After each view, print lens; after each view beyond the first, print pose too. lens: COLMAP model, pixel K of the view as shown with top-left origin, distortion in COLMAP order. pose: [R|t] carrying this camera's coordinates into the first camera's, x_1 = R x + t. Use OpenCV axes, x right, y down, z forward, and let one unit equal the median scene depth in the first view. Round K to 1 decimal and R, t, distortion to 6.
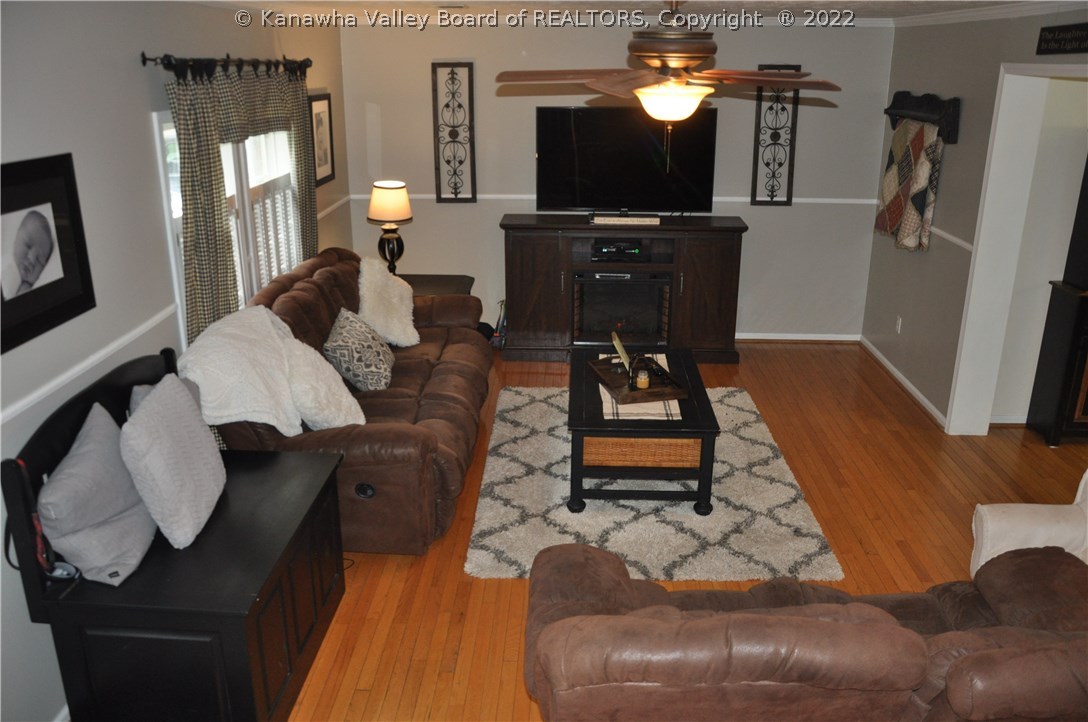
lens RADIAL K [[907.8, 0, 544.4], [0, 907.8, 392.3], [0, 0, 1]] dist [-0.130222, 0.133921]
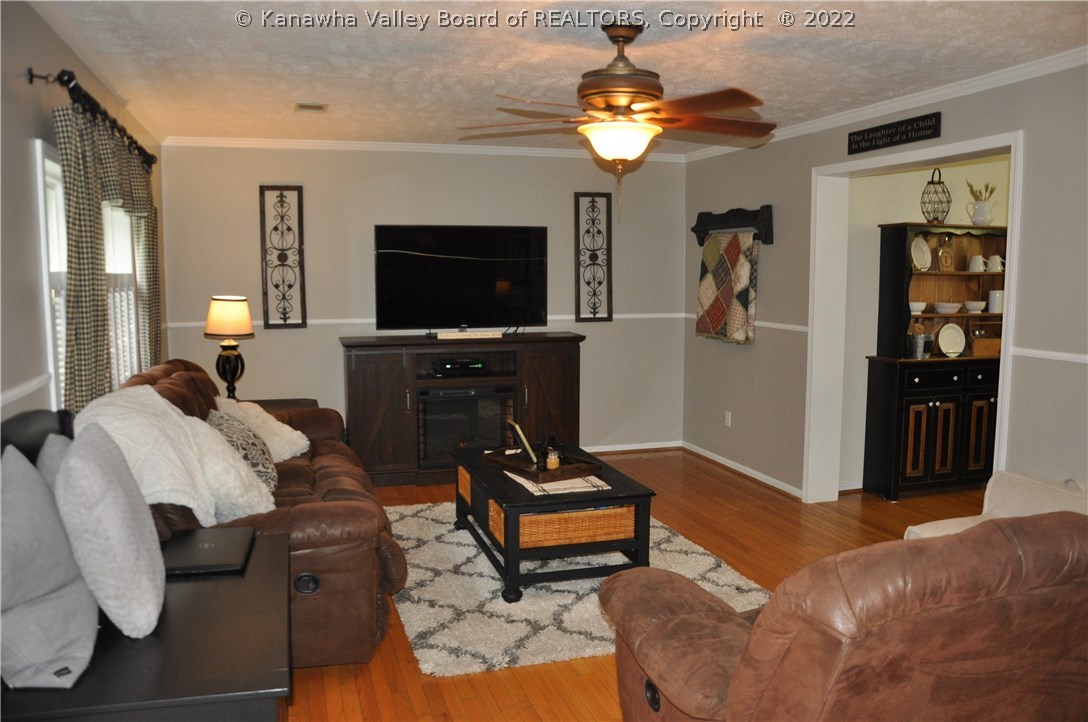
lens RADIAL K [[862.6, 0, 563.1], [0, 862.6, 381.5], [0, 0, 1]] dist [-0.155255, 0.109233]
pose [[0.941821, -0.045246, 0.333054, -0.176861], [0.118416, 0.972032, -0.202808, 0.088771], [-0.314563, 0.230448, 0.920839, 0.133339]]
